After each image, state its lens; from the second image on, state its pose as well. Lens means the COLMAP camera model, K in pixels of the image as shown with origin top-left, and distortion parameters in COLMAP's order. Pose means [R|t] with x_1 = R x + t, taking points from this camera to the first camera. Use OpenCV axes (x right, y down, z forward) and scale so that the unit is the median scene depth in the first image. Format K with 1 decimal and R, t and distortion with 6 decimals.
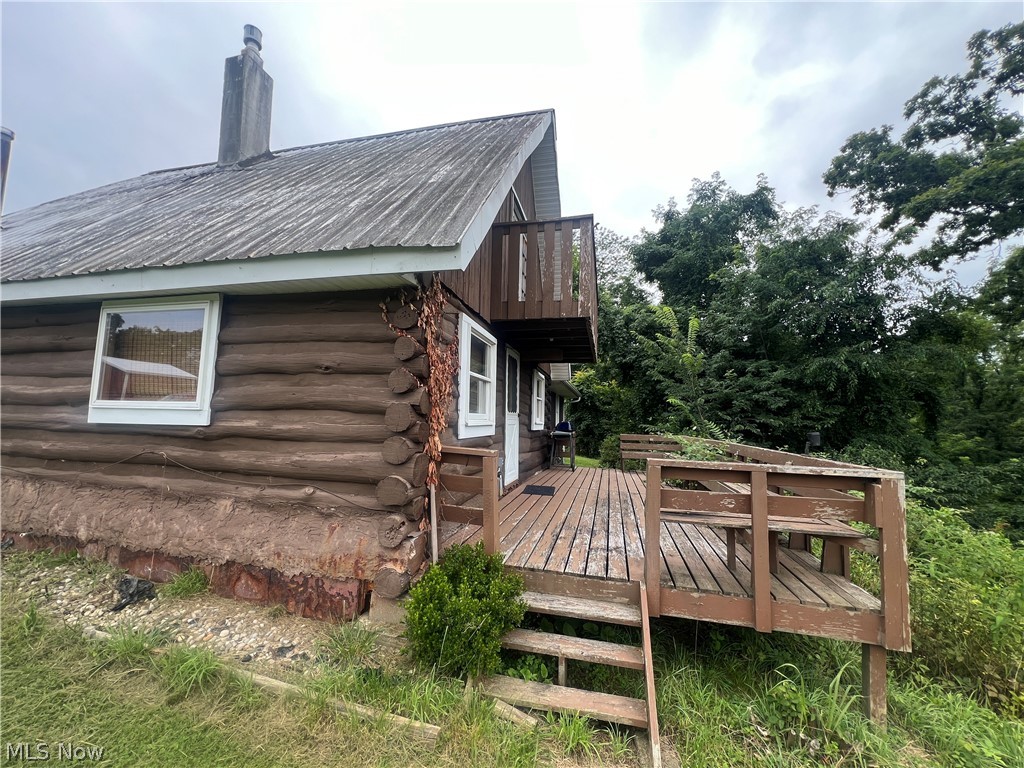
lens RADIAL K [[400.8, 0, 508.2], [0, 400.8, 381.5], [0, 0, 1]] dist [-0.000615, -0.000029]
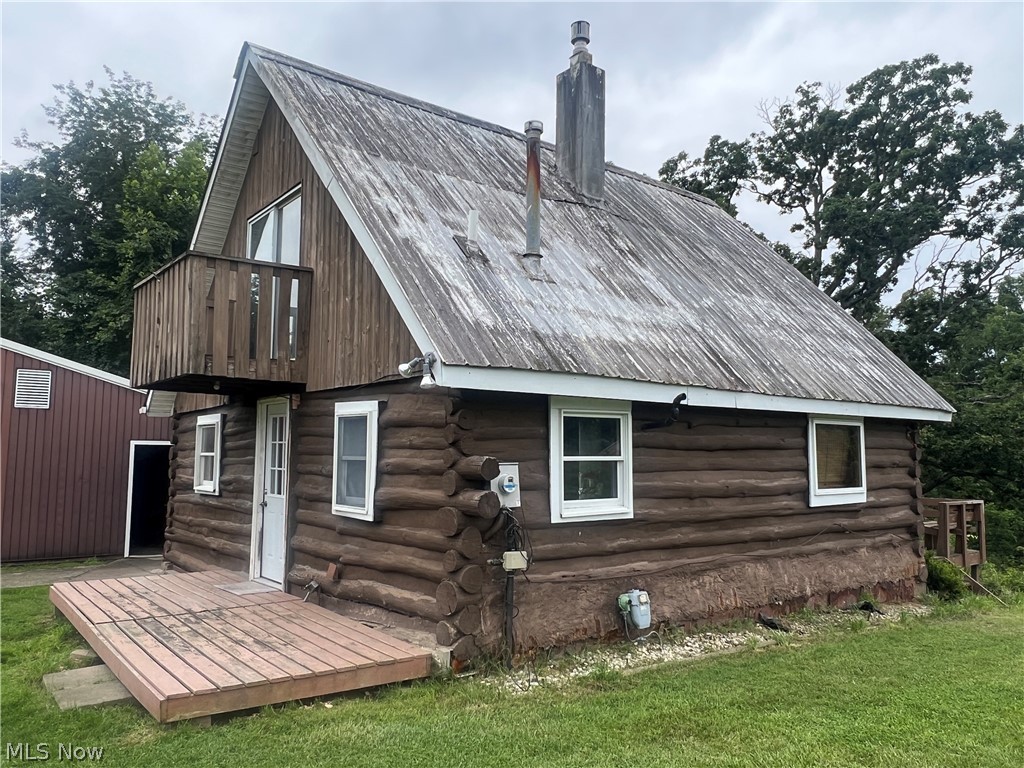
lens RADIAL K [[764.7, 0, 510.2], [0, 764.7, 380.6], [0, 0, 1]] dist [-0.004392, 0.001156]
pose [[0.615143, 0.057995, 0.786280, -3.697978], [-0.054855, 0.998022, -0.030698, -0.183944], [-0.786505, -0.024248, 0.617108, 0.232242]]
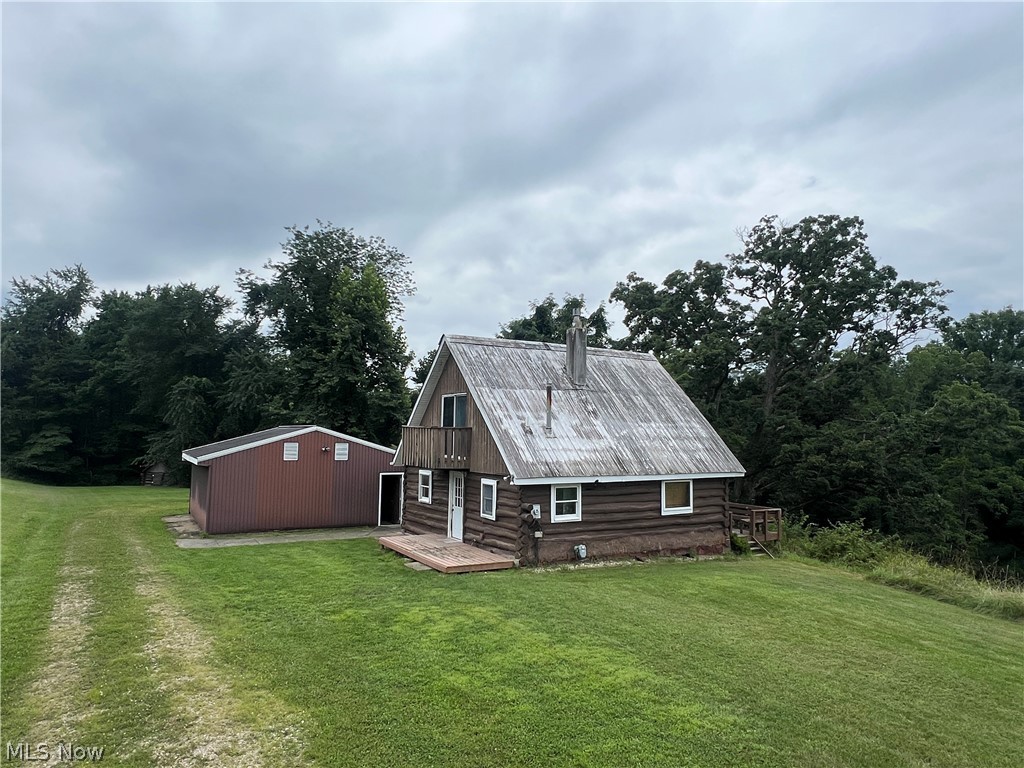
lens RADIAL K [[644.8, 0, 505.5], [0, 644.8, 379.4], [0, 0, 1]] dist [-0.003915, 0.008728]
pose [[0.711077, 0.048684, 0.701427, -5.923384], [-0.052801, 0.998480, -0.015775, -0.899490], [-0.701129, -0.025819, 0.712567, -1.952160]]
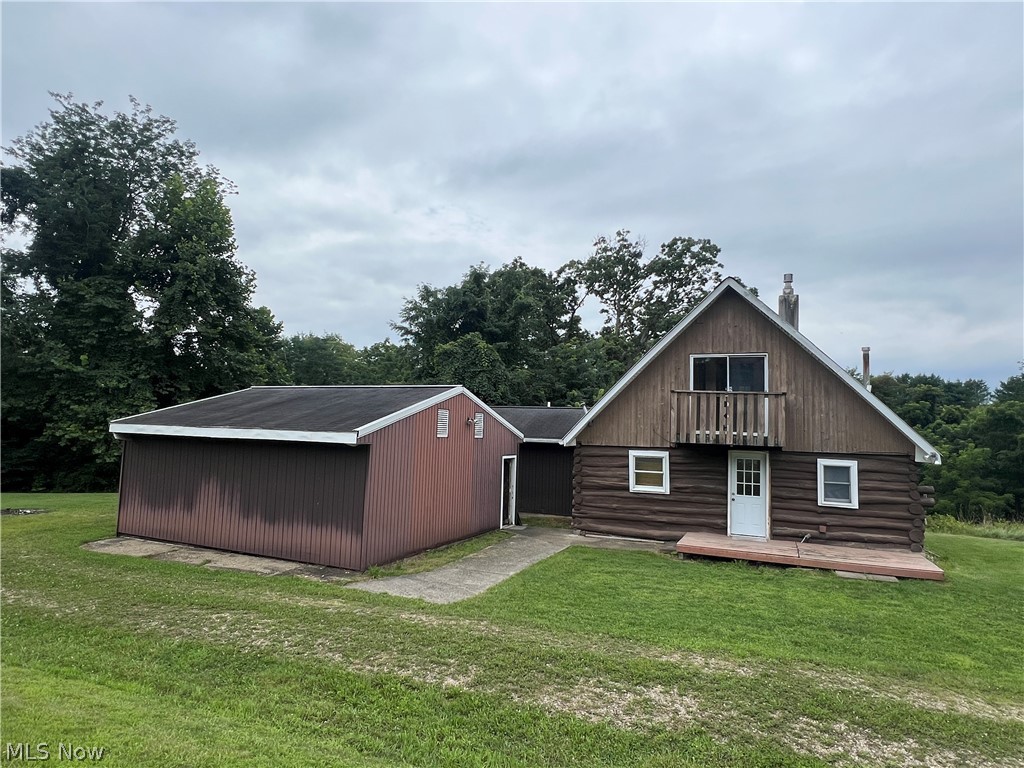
lens RADIAL K [[577.2, 0, 507.6], [0, 577.2, 383.1], [0, 0, 1]] dist [-0.003031, 0.000833]
pose [[0.164379, 0.068612, 0.984008, -6.483963], [-0.104983, 0.993129, -0.051711, -0.245215], [-0.980795, -0.094804, 0.170453, 3.365448]]
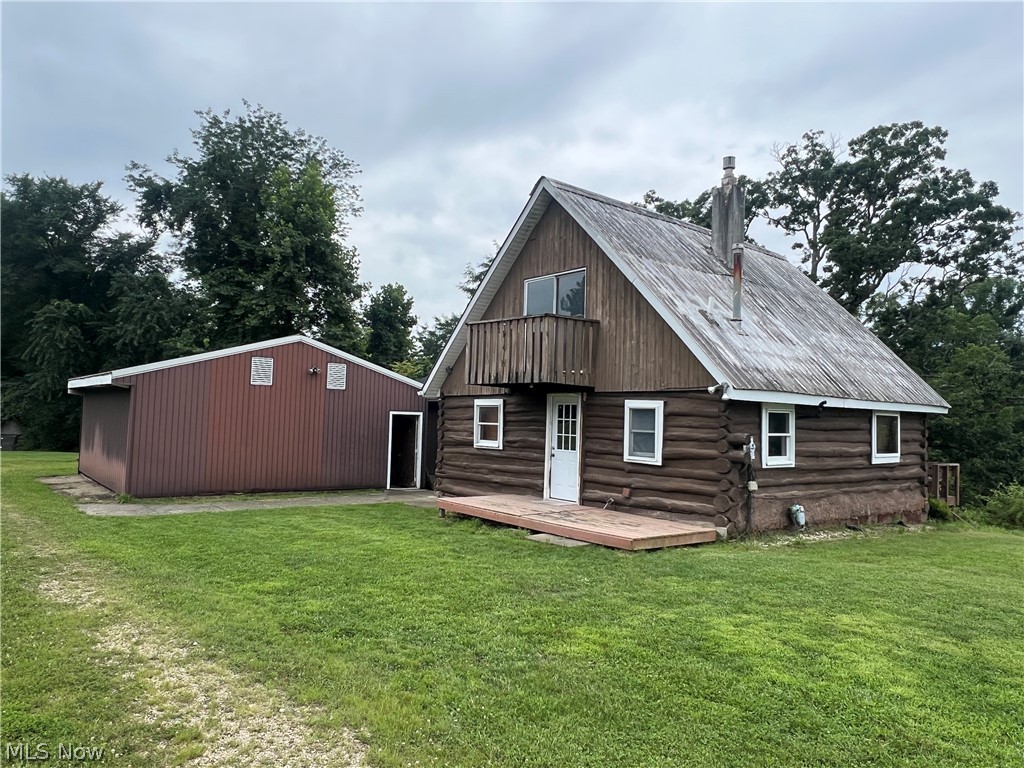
lens RADIAL K [[693.2, 0, 505.8], [0, 693.2, 380.0], [0, 0, 1]] dist [-0.015300, 0.014986]
pose [[0.603019, 0.040685, 0.796689, -5.451296], [-0.078739, 0.996857, 0.008691, -0.242877], [-0.793832, -0.067971, 0.604327, 0.318239]]
